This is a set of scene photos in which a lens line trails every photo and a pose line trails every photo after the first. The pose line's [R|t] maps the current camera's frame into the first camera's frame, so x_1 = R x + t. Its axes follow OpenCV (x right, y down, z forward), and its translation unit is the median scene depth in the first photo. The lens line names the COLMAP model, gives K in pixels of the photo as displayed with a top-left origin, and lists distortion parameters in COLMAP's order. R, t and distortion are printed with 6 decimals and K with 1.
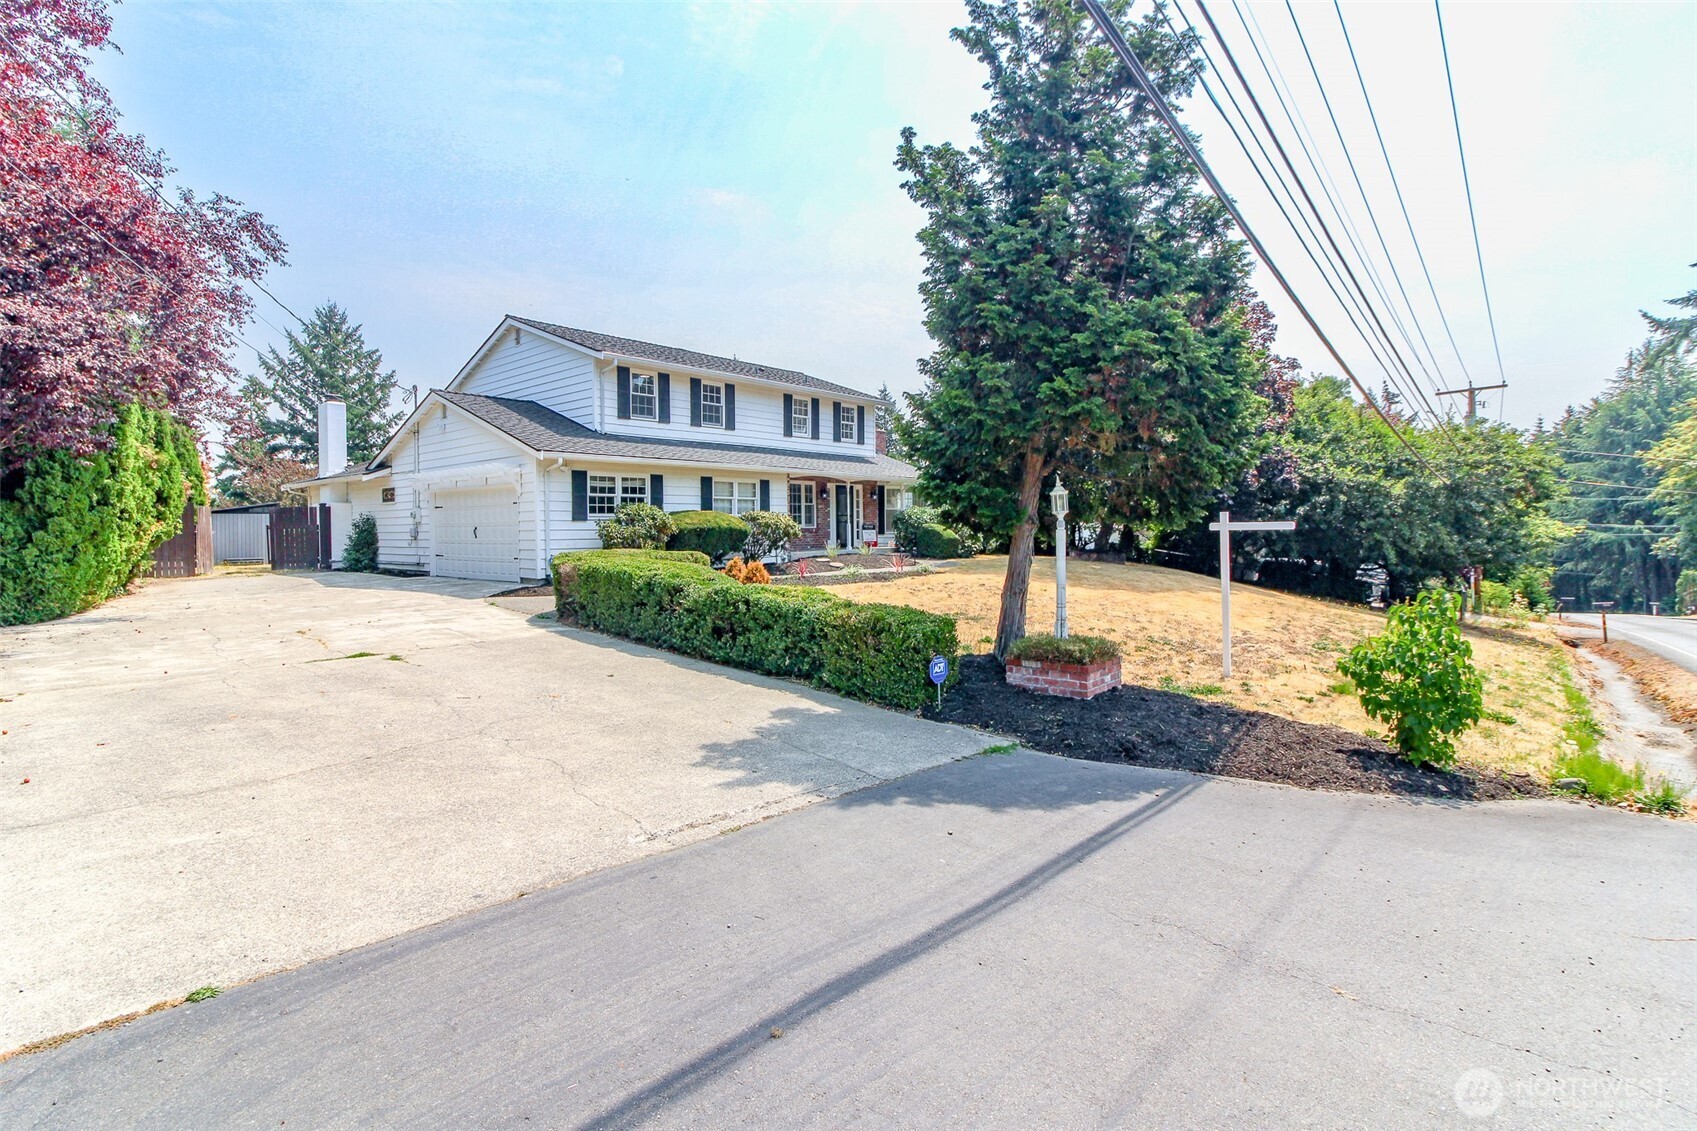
lens RADIAL K [[776.8, 0, 849.2], [0, 776.8, 547.5], [0, 0, 1]] dist [0.002650, -0.001969]
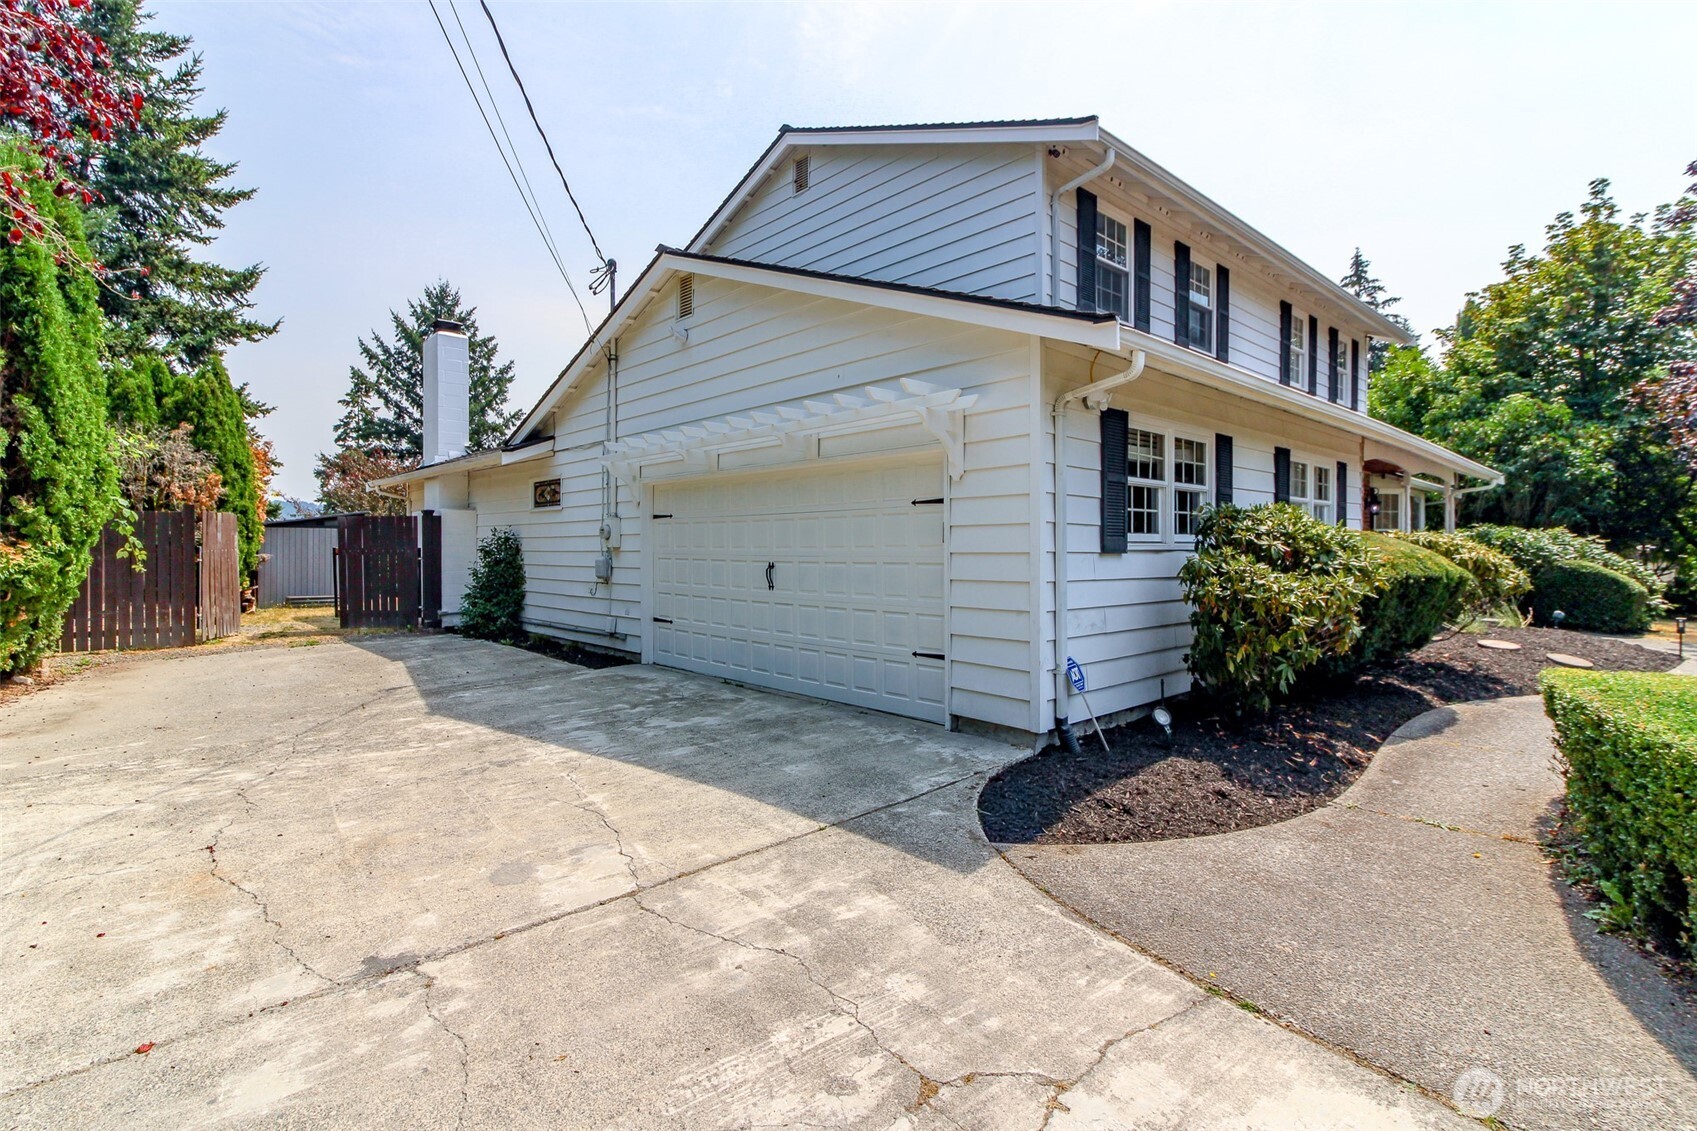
lens RADIAL K [[776.8, 0, 848.3], [0, 776.8, 570.6], [0, 0, 1]] dist [0.002650, -0.001969]
pose [[0.994660, 0.014287, -0.102212, -0.314697], [-0.014053, 0.999897, 0.003006, -0.019015], [0.102244, -0.001553, 0.994758, 0.468636]]
